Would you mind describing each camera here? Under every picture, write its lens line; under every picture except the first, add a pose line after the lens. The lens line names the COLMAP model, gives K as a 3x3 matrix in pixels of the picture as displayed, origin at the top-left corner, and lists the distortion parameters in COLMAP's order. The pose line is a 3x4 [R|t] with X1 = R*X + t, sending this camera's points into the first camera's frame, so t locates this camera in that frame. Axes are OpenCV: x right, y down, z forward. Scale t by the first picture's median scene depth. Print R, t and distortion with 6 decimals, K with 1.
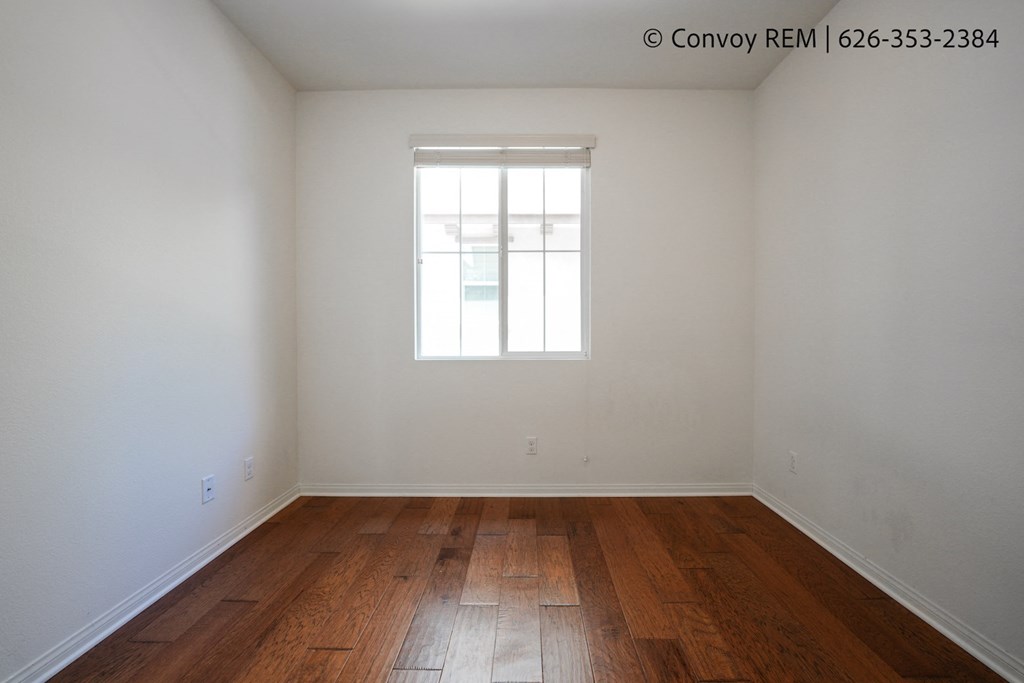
lens RADIAL K [[423.7, 0, 512.0], [0, 423.7, 341.4], [0, 0, 1]] dist [-0.023793, 0.003856]
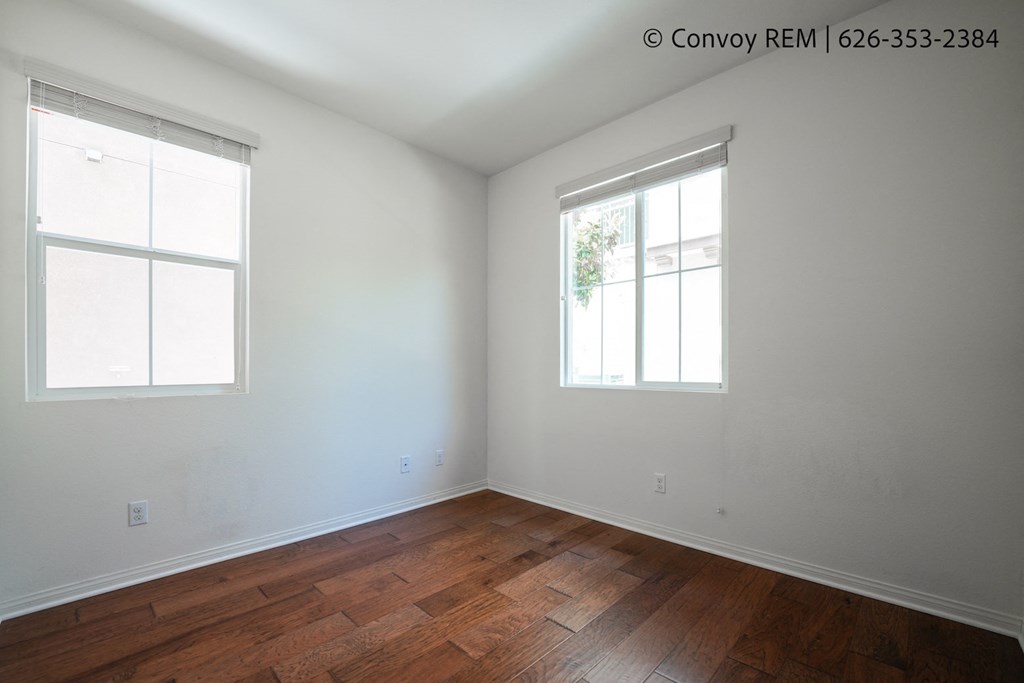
lens RADIAL K [[429.7, 0, 502.2], [0, 429.7, 364.9], [0, 0, 1]] dist [-0.021623, 0.001099]
pose [[0.718627, 0.001594, -0.695394, 0.494103], [-0.008627, 0.999941, -0.006623, -0.003777], [0.695342, 0.010758, 0.718599, 0.089655]]
